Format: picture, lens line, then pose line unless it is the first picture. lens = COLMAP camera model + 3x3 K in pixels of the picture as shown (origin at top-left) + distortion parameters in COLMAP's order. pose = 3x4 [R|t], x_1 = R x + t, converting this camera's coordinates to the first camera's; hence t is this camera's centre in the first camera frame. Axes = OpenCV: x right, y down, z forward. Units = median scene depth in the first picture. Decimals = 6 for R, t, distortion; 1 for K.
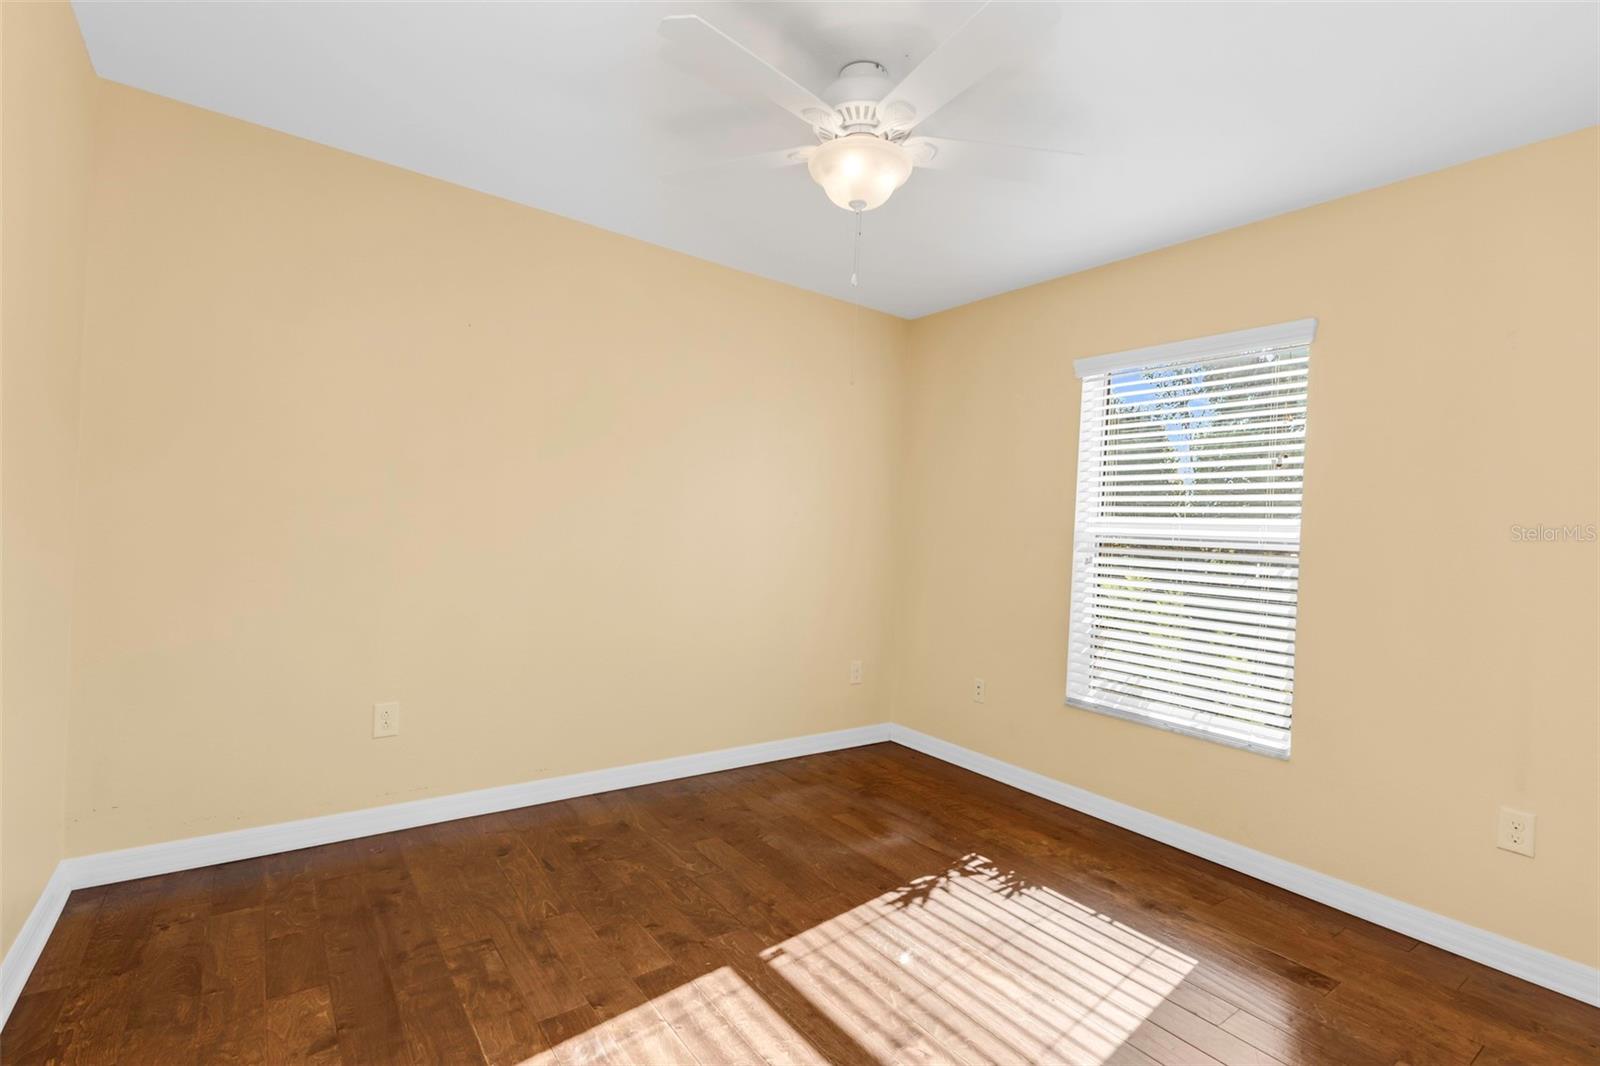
lens RADIAL K [[706.3, 0, 805.9], [0, 706.3, 531.0], [0, 0, 1]] dist [0.001902, 0.000067]
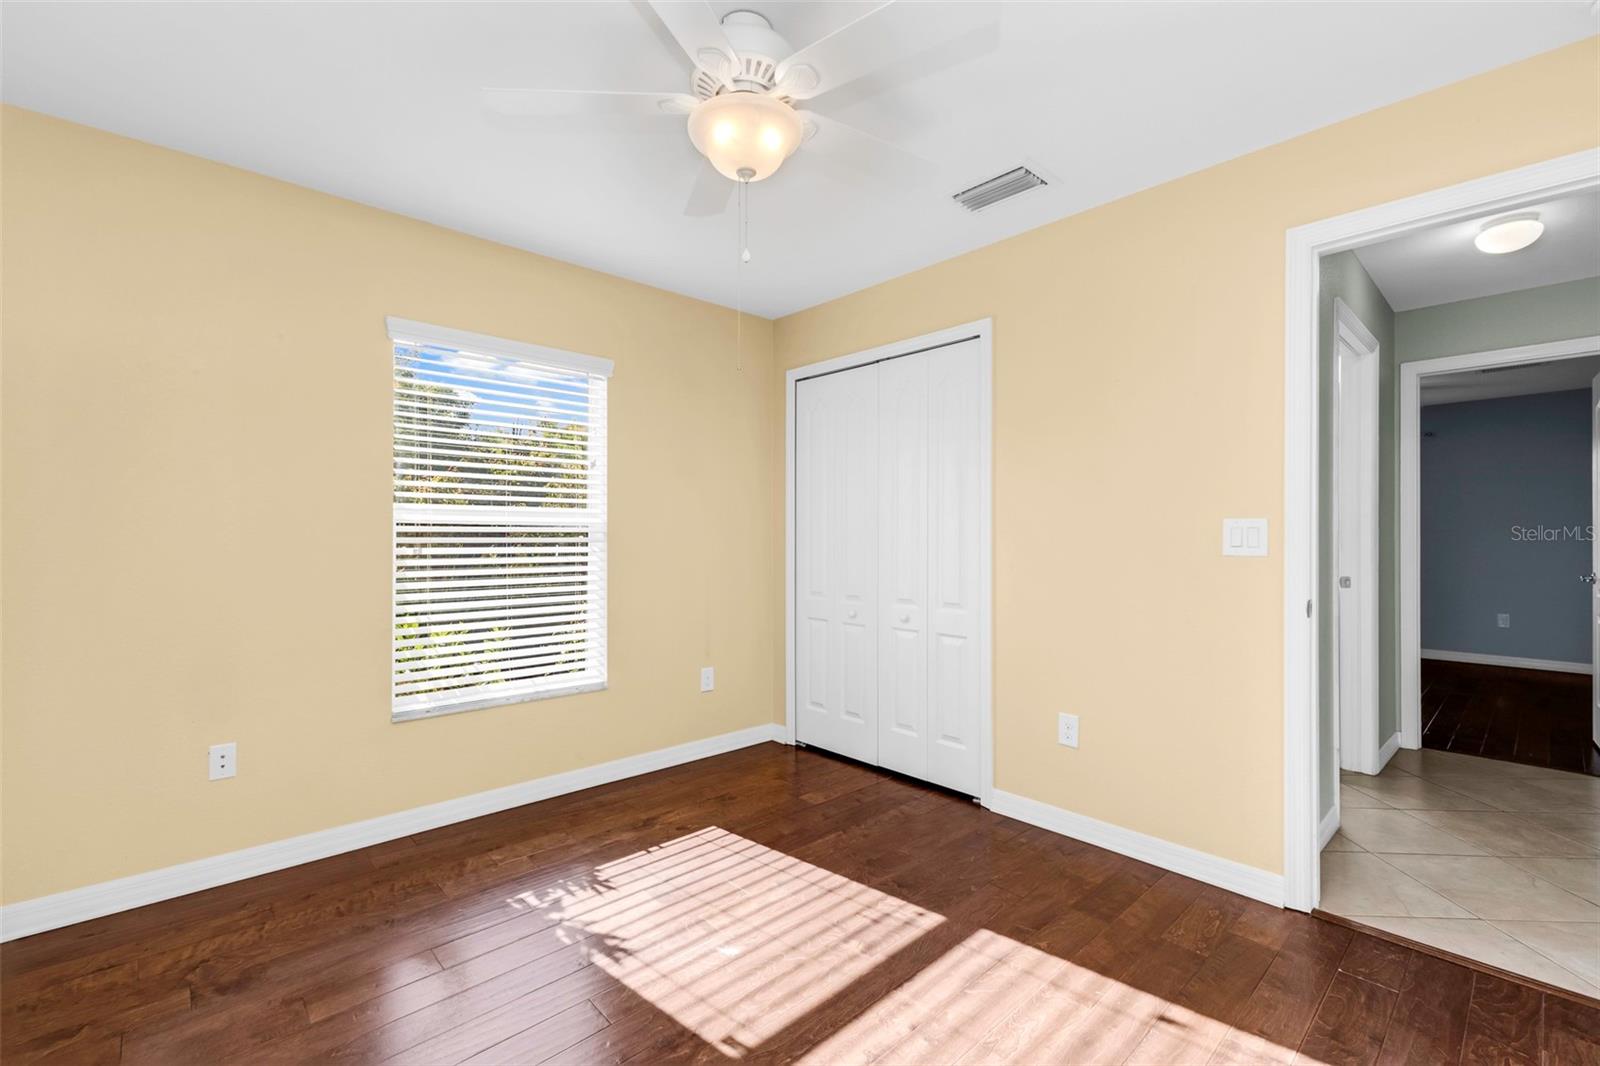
lens RADIAL K [[671.1, 0, 799.2], [0, 671.1, 538.4], [0, 0, 1]] dist [0.000725, -0.000096]
pose [[-0.082216, -0.052316, 0.995241, -0.684191], [-0.005934, 0.998629, 0.052004, -0.032290], [-0.996597, -0.001630, -0.082413, 0.841549]]
